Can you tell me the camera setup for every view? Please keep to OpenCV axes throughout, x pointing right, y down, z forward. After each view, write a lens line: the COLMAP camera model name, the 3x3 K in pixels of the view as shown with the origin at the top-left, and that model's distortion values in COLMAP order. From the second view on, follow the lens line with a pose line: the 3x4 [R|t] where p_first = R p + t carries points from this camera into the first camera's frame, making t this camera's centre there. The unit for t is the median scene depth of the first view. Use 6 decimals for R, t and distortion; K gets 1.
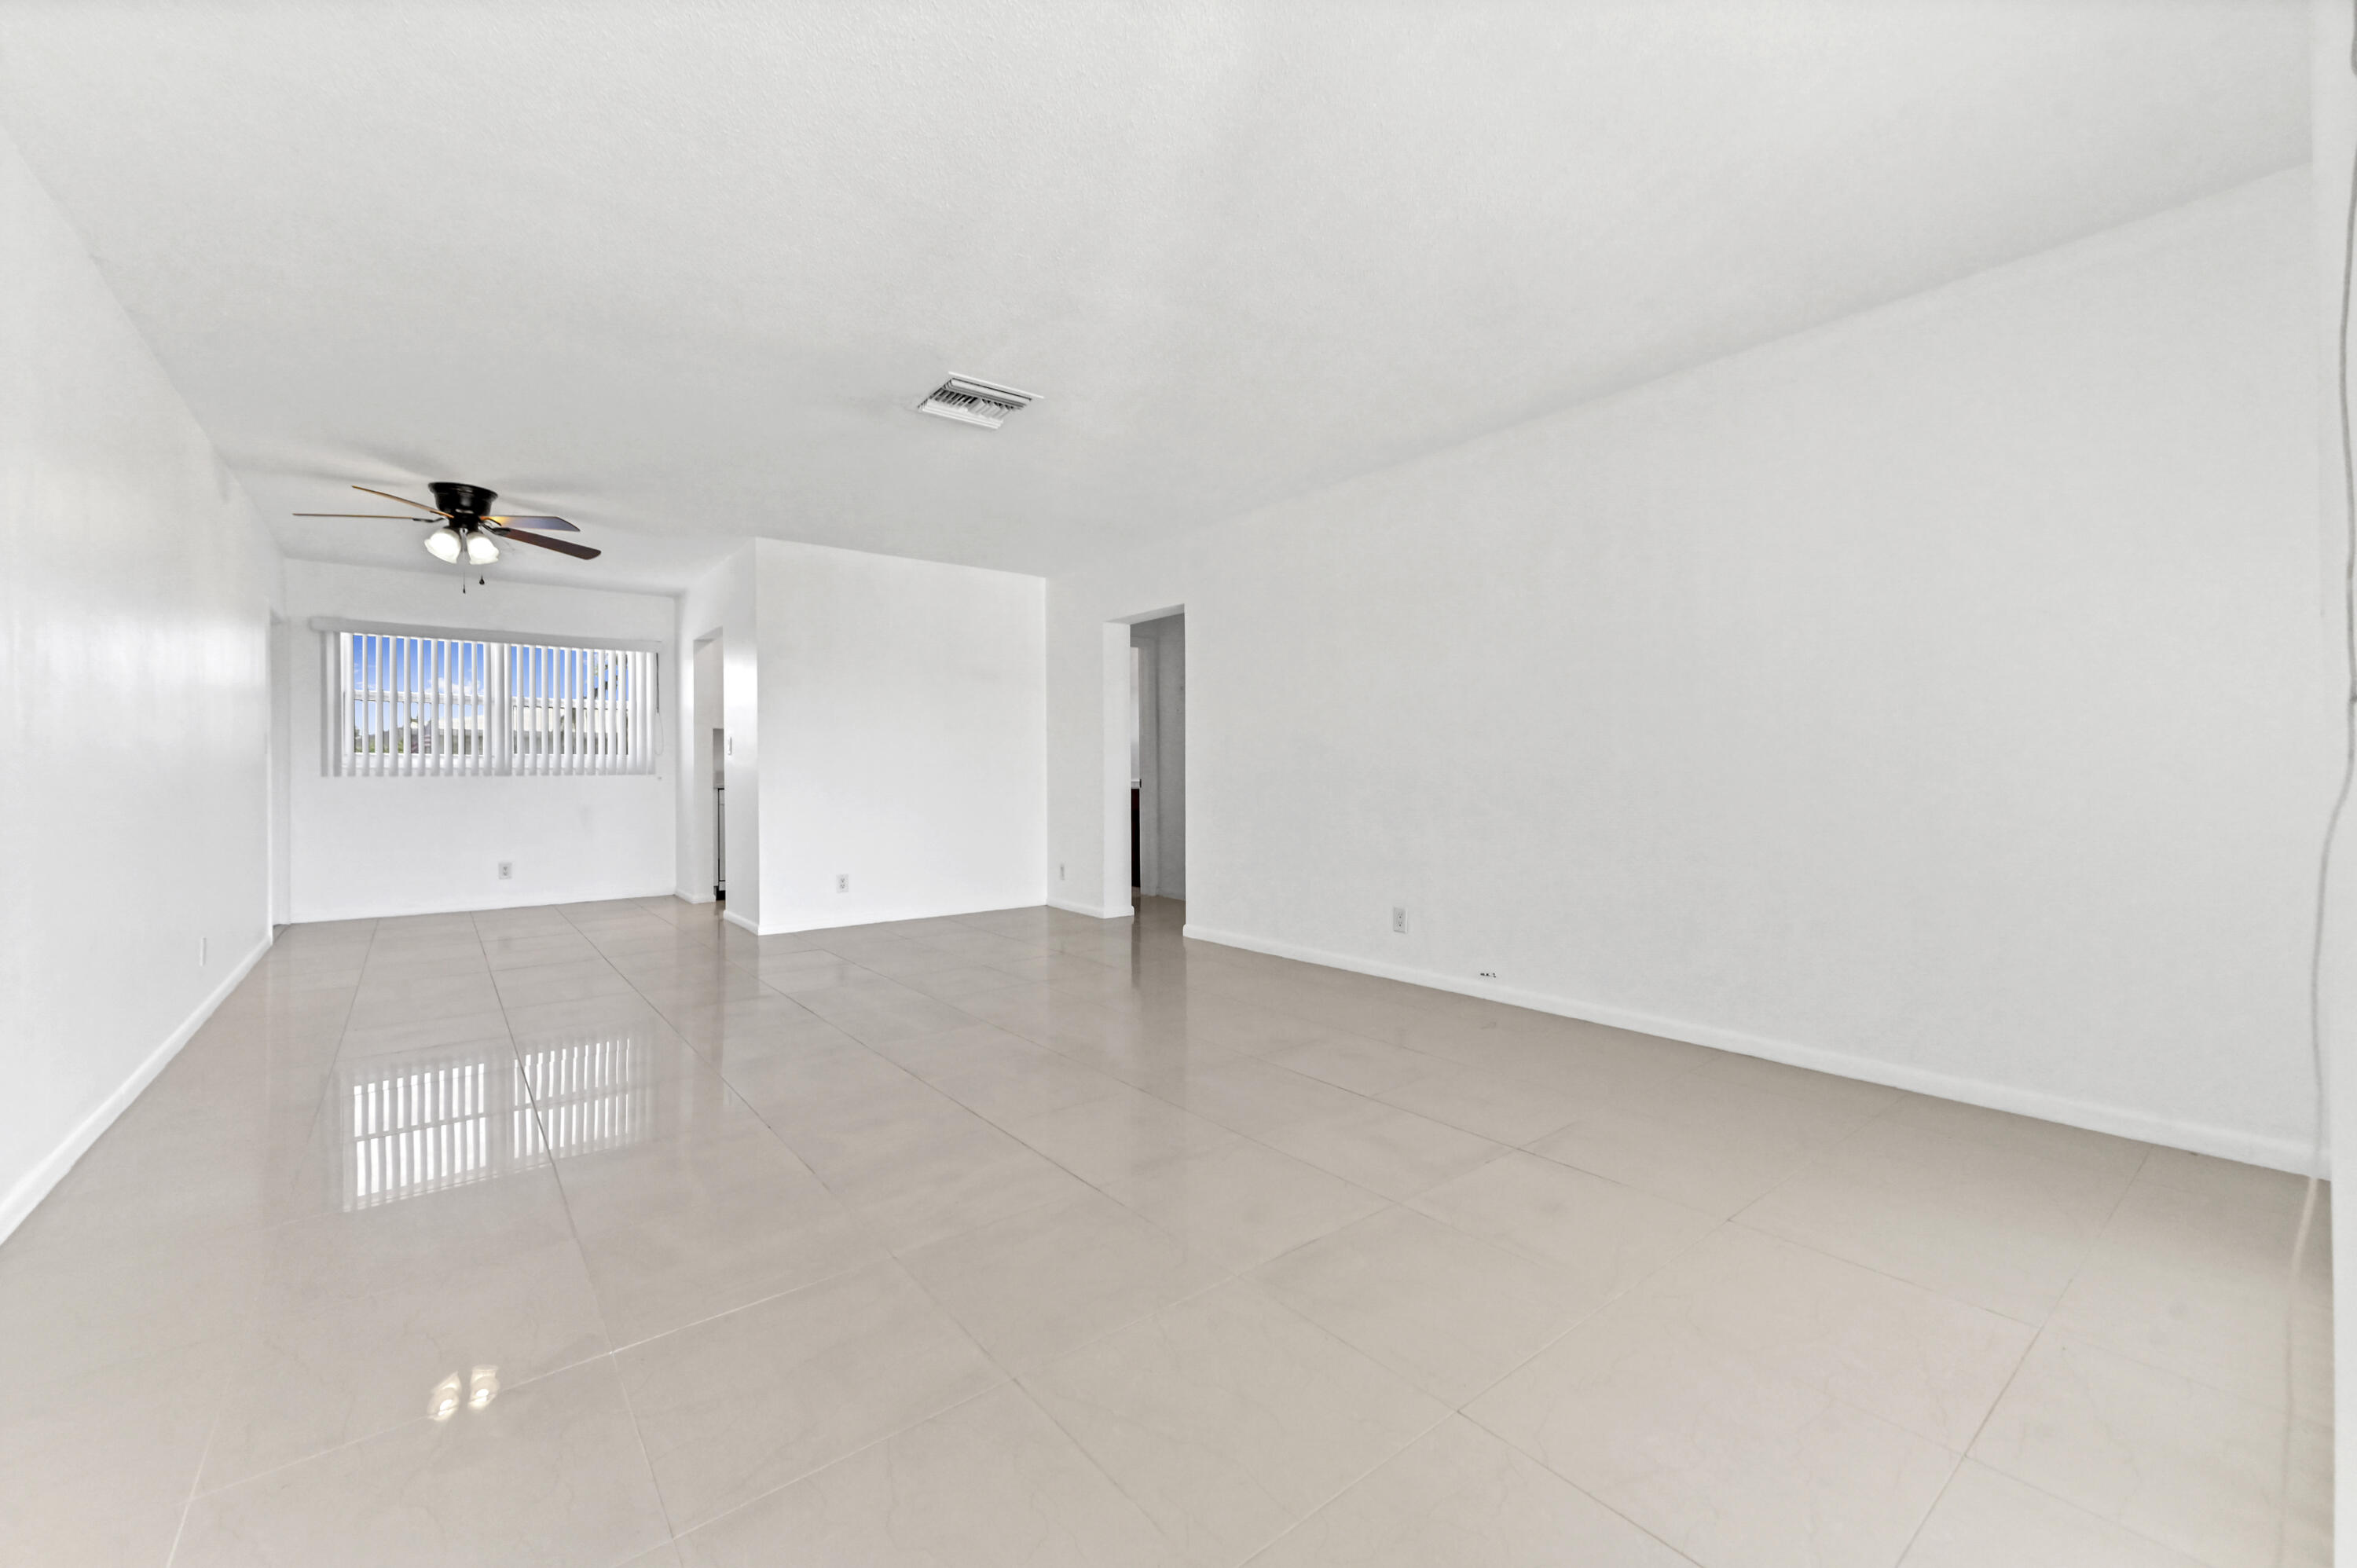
lens RADIAL K [[932.5, 0, 1175.6], [0, 932.5, 764.4], [0, 0, 1]] dist [0.008888, 0.000071]
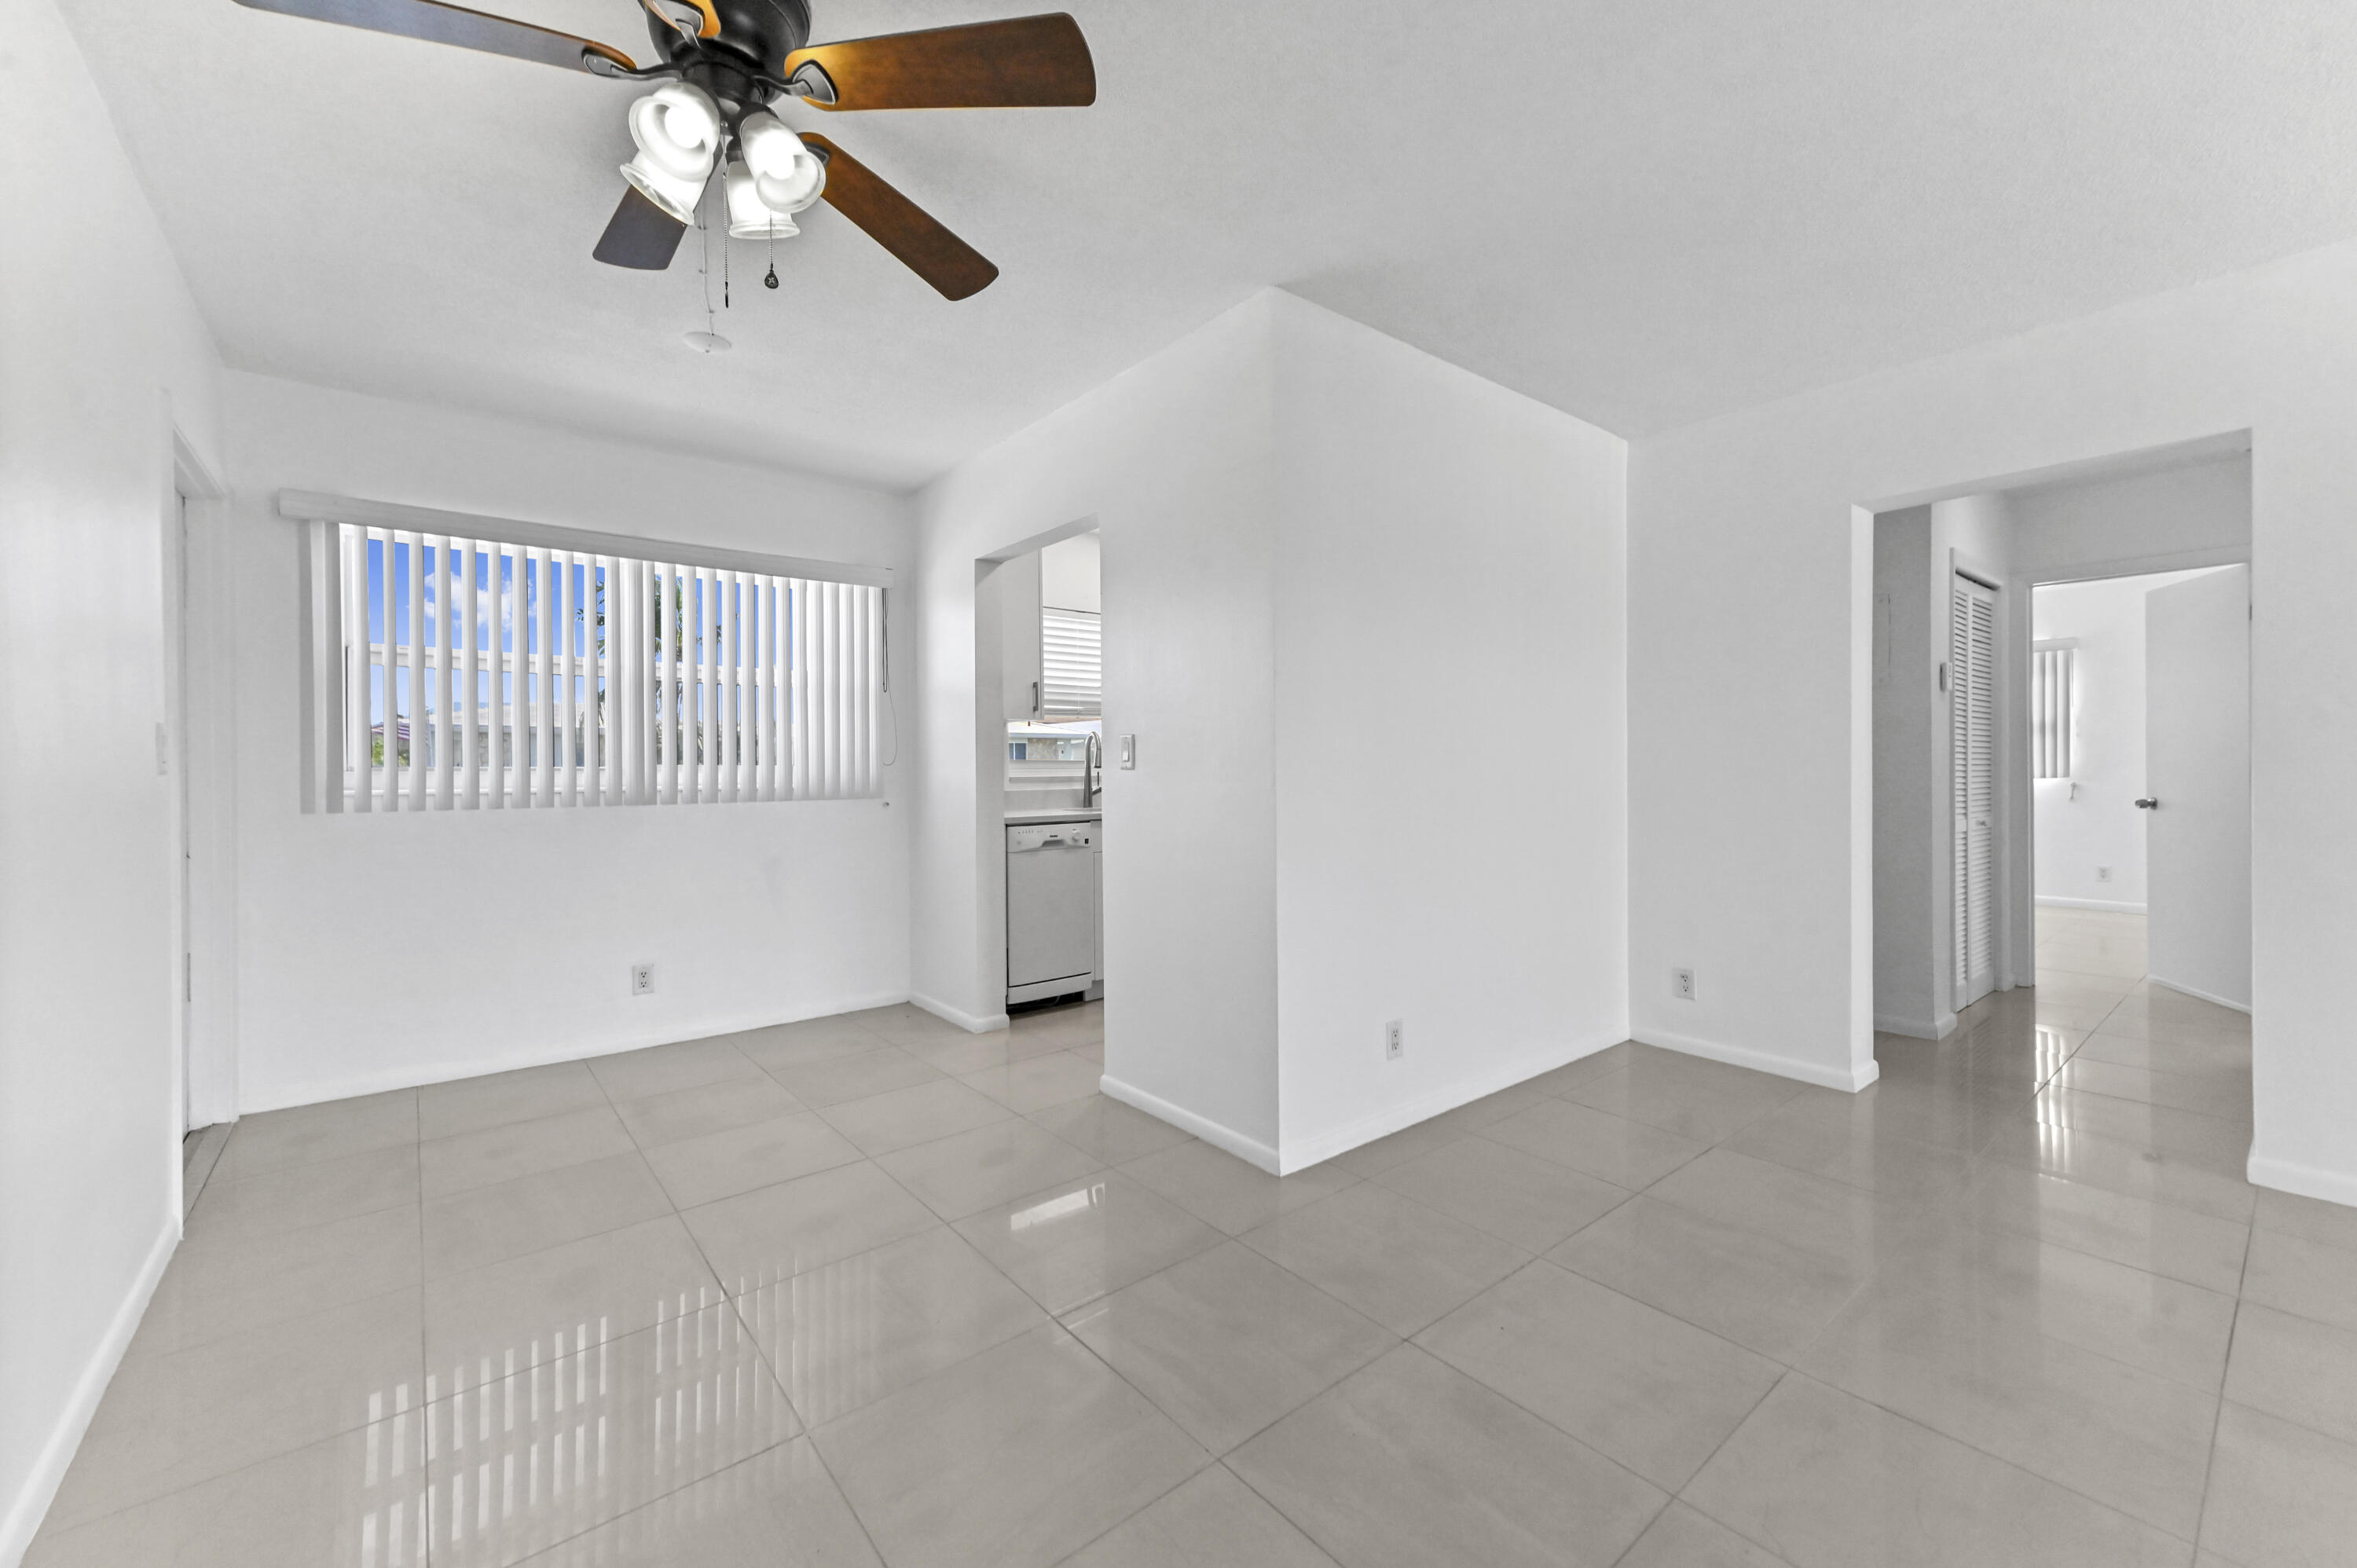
lens RADIAL K [[981.1, 0, 1245.9], [0, 981.1, 769.7], [0, 0, 1]] dist [0.002549, 0.000535]
pose [[0.999780, 0.000786, 0.020972, -0.401702], [-0.000899, 0.999985, 0.005390, -0.013266], [-0.020968, -0.005407, 0.999766, 0.448032]]
